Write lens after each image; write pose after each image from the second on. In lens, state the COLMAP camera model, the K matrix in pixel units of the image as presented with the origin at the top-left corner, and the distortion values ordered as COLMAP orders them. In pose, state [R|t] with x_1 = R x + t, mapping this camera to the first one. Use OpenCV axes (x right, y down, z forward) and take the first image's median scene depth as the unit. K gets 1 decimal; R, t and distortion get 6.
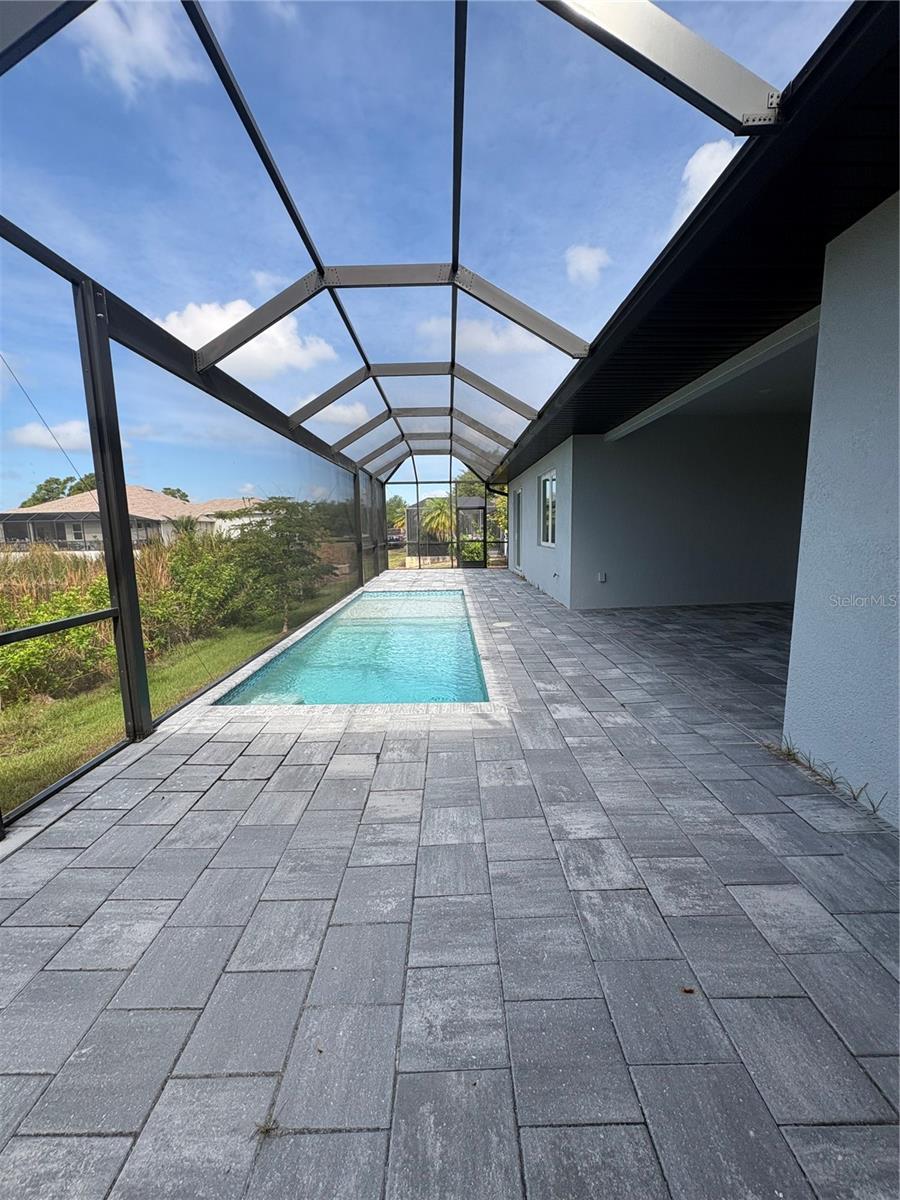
lens RADIAL K [[474.9, 0, 453.8], [0, 474.9, 592.5], [0, 0, 1]] dist [-0.003093, -0.000153]
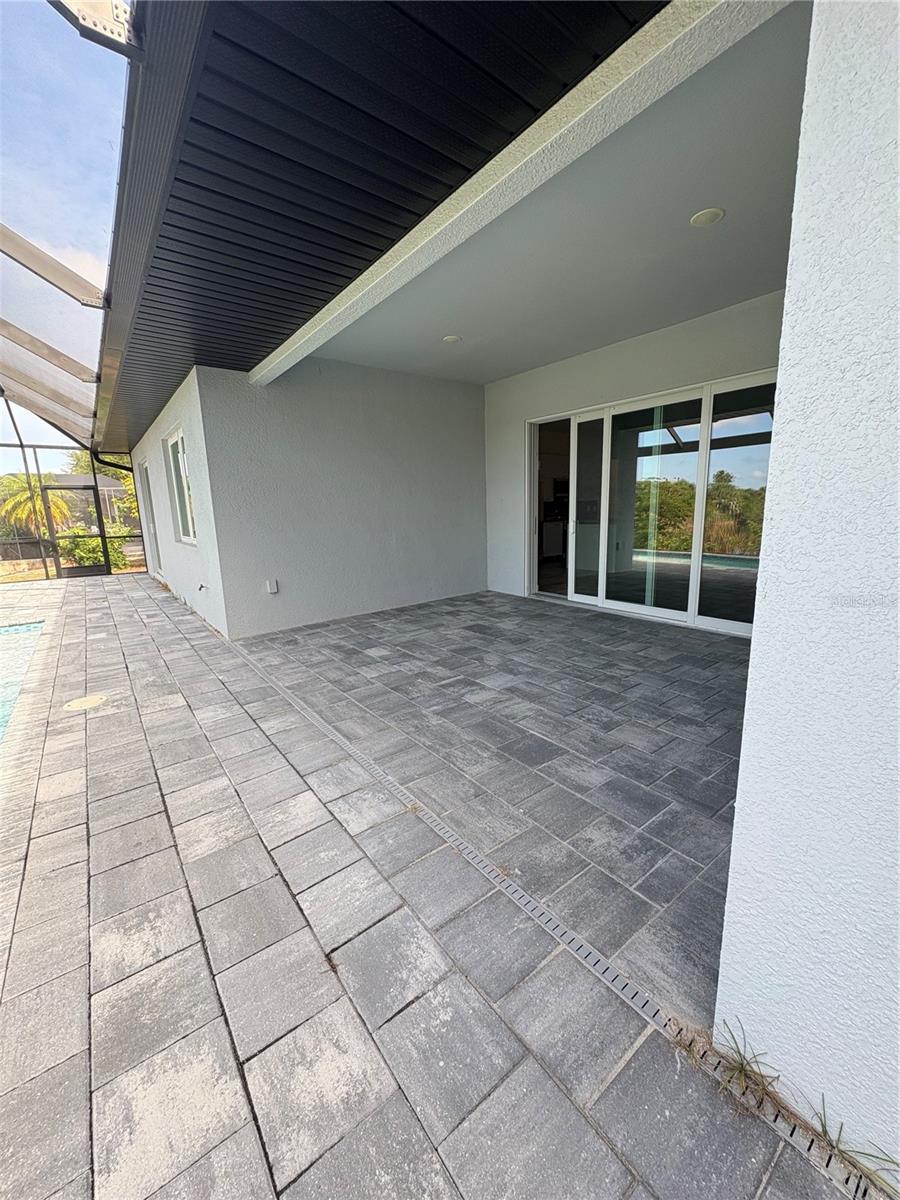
lens RADIAL K [[474.9, 0, 448.5], [0, 474.9, 594.2], [0, 0, 1]] dist [-0.003093, -0.000153]
pose [[0.801948, -0.111162, 0.586961, 0.105846], [0.092709, 0.993789, 0.061543, -0.038074], [-0.590157, 0.005062, 0.807273, 0.277995]]
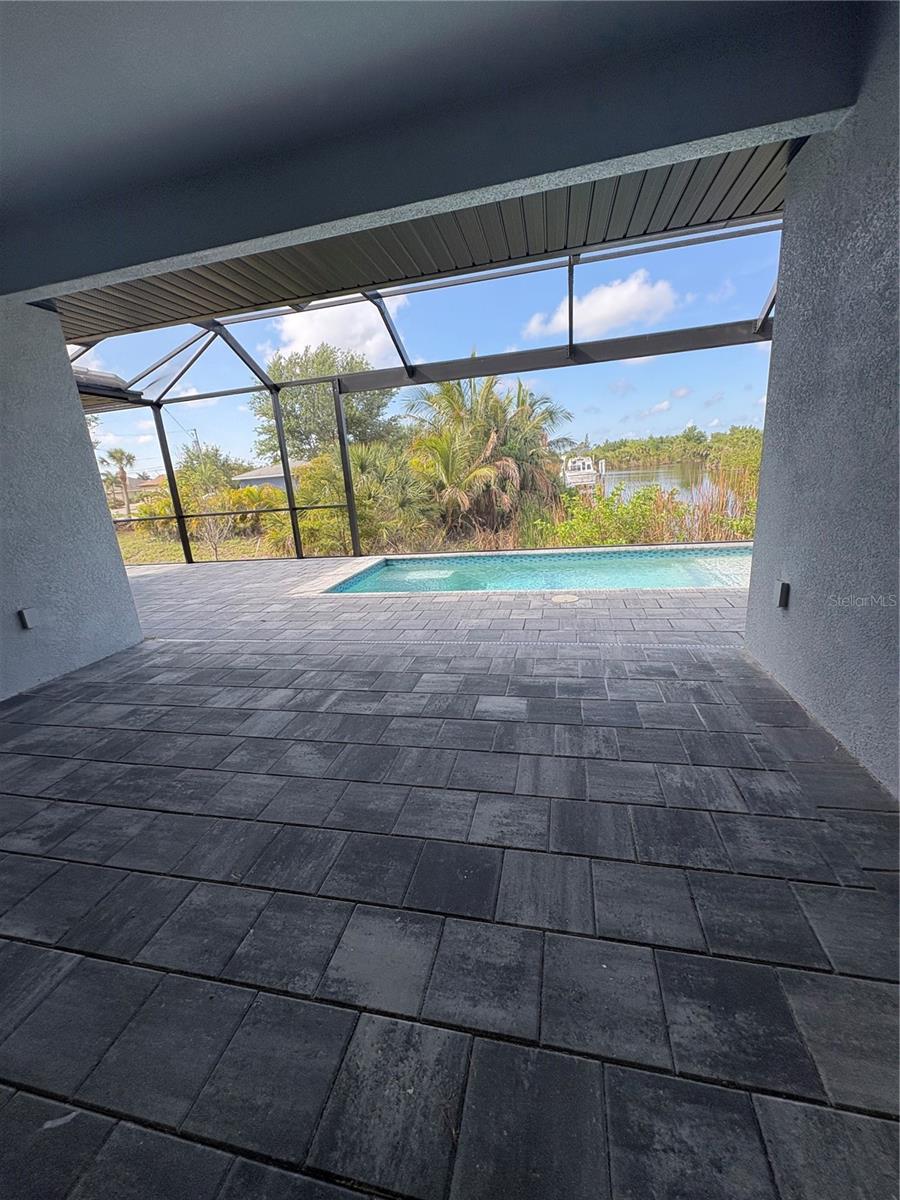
lens RADIAL K [[474.9, 0, 448.2], [0, 474.9, 598.6], [0, 0, 1]] dist [-0.003093, -0.000153]
pose [[-0.228894, 0.292289, -0.928534, 0.650784], [-0.049215, 0.949163, 0.310914, -0.117855], [0.972207, 0.116864, -0.202872, 0.791045]]
